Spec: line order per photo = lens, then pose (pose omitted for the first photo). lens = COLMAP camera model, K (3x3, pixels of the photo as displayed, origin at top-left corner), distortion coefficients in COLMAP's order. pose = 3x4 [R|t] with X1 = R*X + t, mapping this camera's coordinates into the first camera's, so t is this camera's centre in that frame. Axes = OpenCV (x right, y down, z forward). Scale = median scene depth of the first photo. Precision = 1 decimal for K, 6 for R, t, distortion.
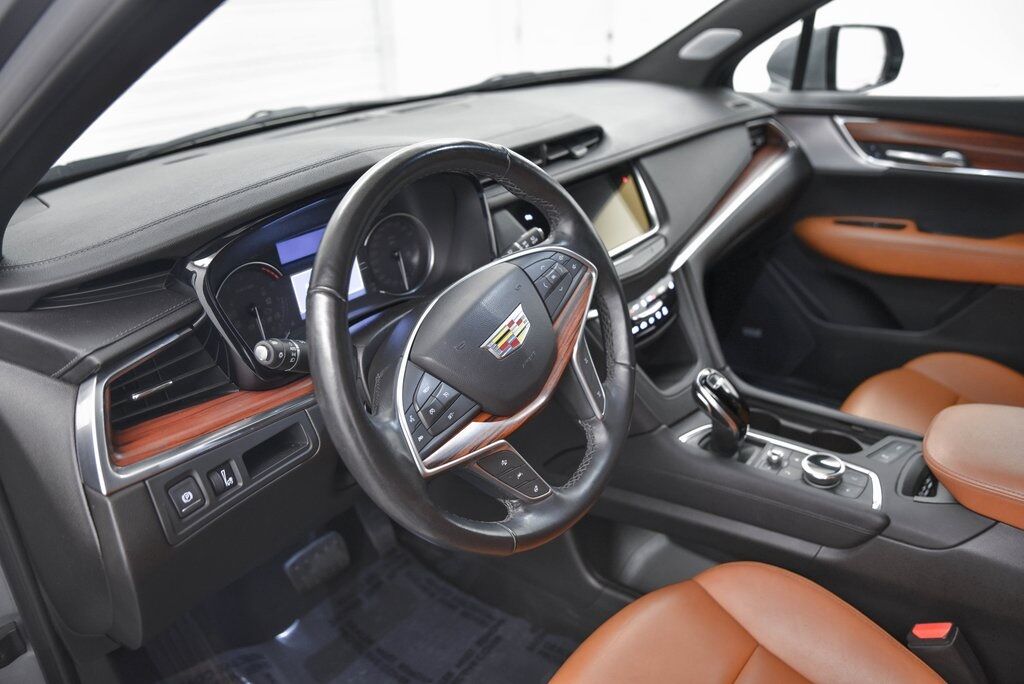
lens RADIAL K [[748.1, 0, 512.0], [0, 748.1, 342.0], [0, 0, 1]] dist [-0.093319, 0.057176]
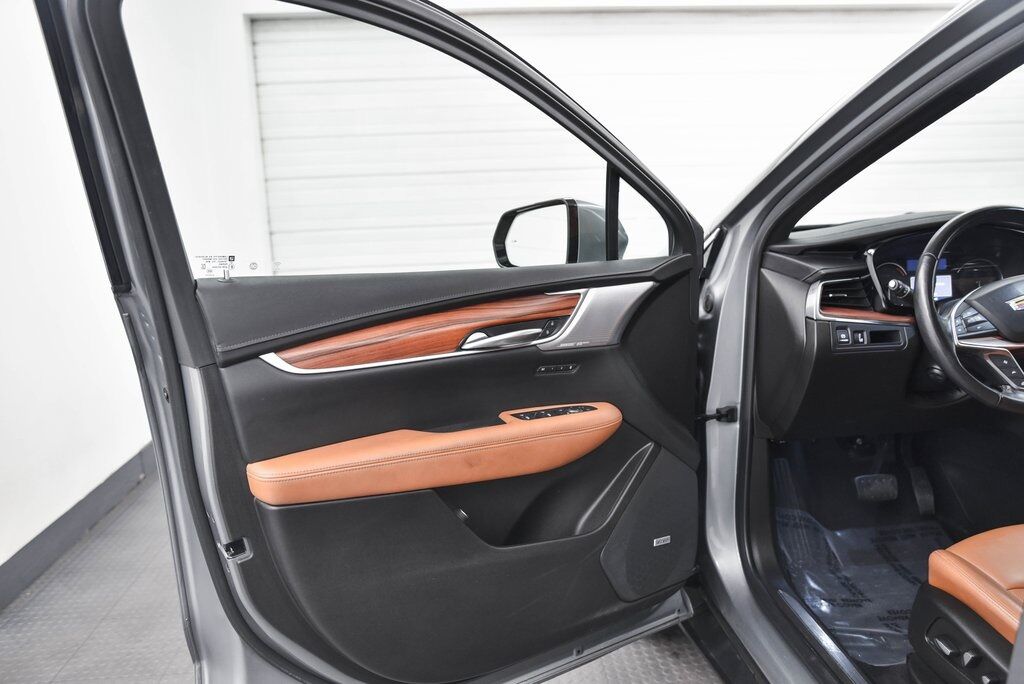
lens RADIAL K [[748.1, 0, 512.0], [0, 748.1, 342.0], [0, 0, 1]] dist [-0.093319, 0.057176]
pose [[0.696869, 0.159040, -0.699342, 0.218747], [-0.302257, 0.949404, -0.085280, 0.357844], [0.650395, 0.270810, 0.709681, -0.635886]]
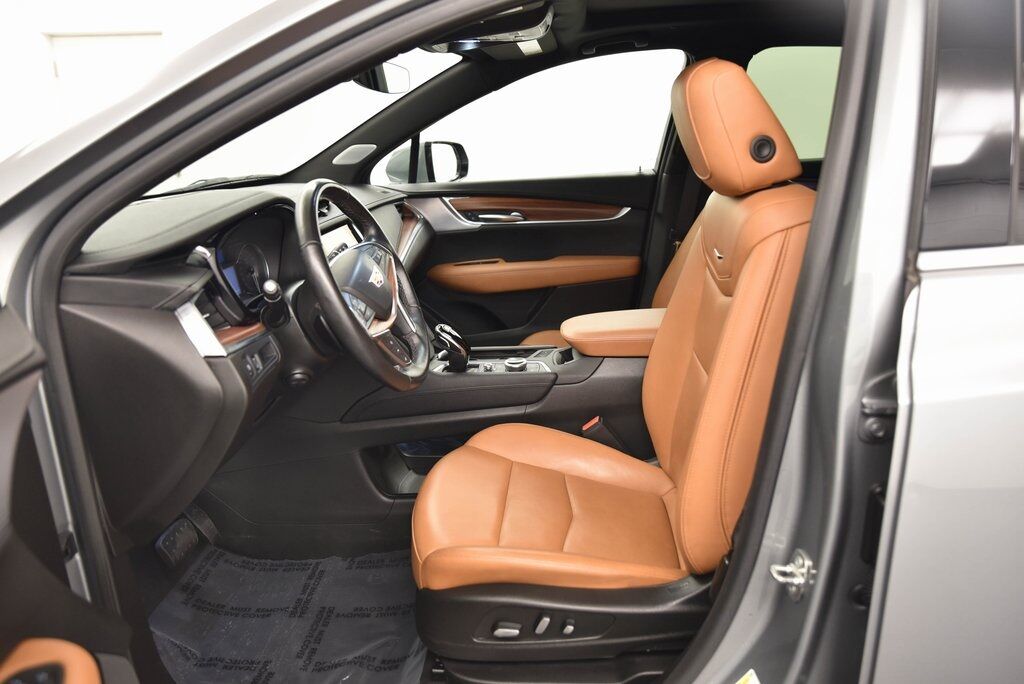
lens RADIAL K [[748.1, 0, 512.0], [0, 748.1, 342.0], [0, 0, 1]] dist [-0.093319, 0.057176]
pose [[0.822152, -0.136778, 0.552591, -0.428183], [0.232807, 0.966606, -0.107118, 0.233336], [-0.519486, 0.216714, 0.826540, -0.370990]]
